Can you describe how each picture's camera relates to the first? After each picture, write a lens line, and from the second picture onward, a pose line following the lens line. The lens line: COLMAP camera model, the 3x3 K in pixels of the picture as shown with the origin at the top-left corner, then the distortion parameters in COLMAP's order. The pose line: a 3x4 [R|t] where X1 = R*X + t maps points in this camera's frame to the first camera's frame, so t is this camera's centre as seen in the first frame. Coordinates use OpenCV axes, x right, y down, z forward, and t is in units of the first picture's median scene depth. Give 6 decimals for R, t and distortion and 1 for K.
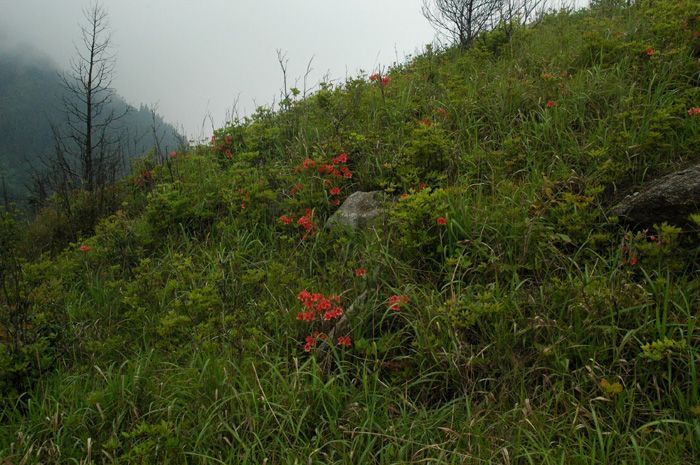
lens RADIAL K [[658.3, 0, 350.4], [0, 658.3, 232.5], [0, 0, 1]] dist [-0.017174, 0.000000]
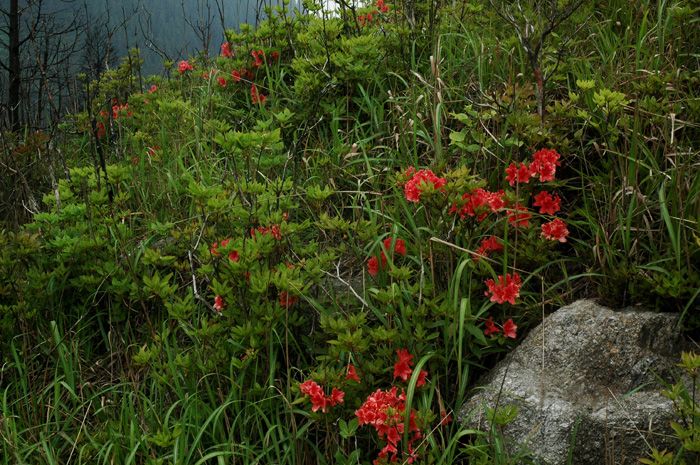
lens RADIAL K [[1135.4, 0, 349.5], [0, 1135.4, 232.8], [0, 0, 1]] dist [0.221788, 0.000000]
pose [[0.977984, 0.065593, -0.198104, 0.008453], [-0.054539, 0.996662, 0.060754, -0.115873], [0.201427, -0.048612, 0.978296, 0.491381]]
